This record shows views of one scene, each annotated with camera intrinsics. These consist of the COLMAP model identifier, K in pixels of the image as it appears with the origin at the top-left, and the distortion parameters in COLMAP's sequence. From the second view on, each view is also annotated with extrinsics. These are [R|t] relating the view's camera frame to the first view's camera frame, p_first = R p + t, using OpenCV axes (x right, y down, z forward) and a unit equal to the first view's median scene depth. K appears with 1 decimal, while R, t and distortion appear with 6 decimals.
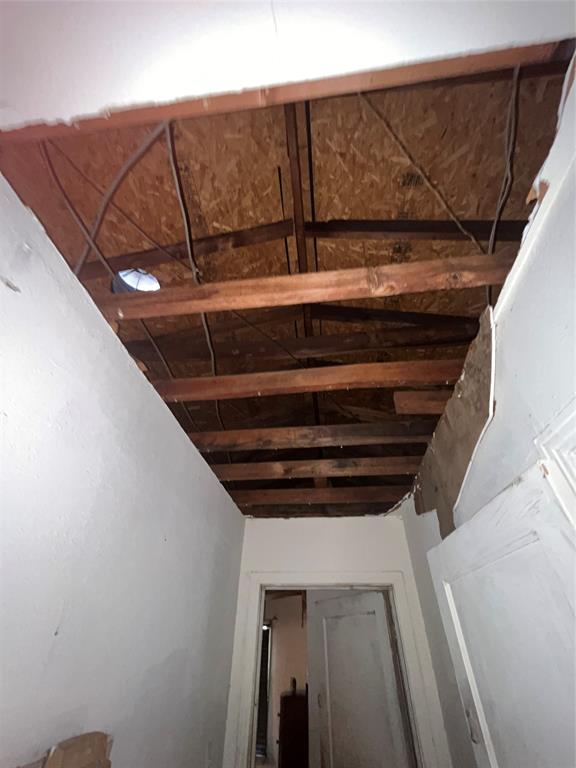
lens RADIAL K [[314.1, 0, 287.2], [0, 314.1, 381.9], [0, 0, 1]] dist [-0.006115, 0.001204]
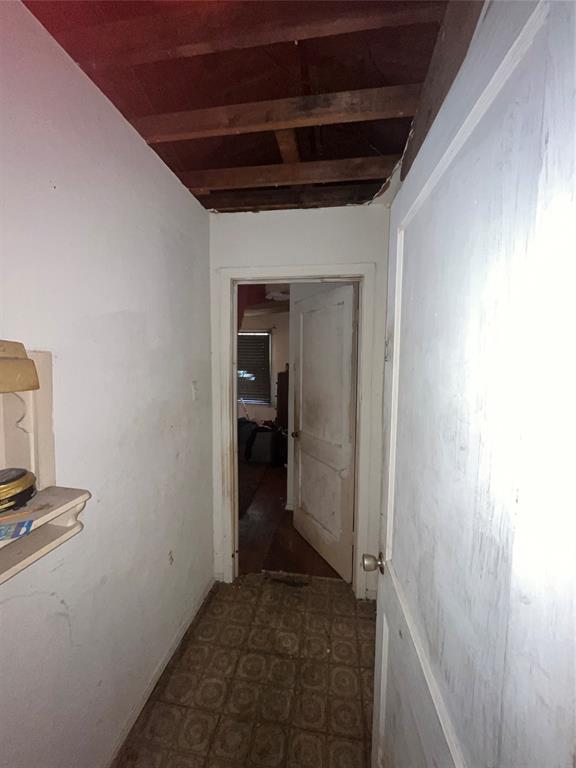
lens RADIAL K [[314.1, 0, 288.6], [0, 314.1, 381.1], [0, 0, 1]] dist [-0.006115, 0.001204]
pose [[0.999584, -0.008077, -0.027703, 0.120419], [0.025287, 0.707667, 0.706094, 0.174179], [0.013901, -0.706500, 0.707576, 0.069200]]
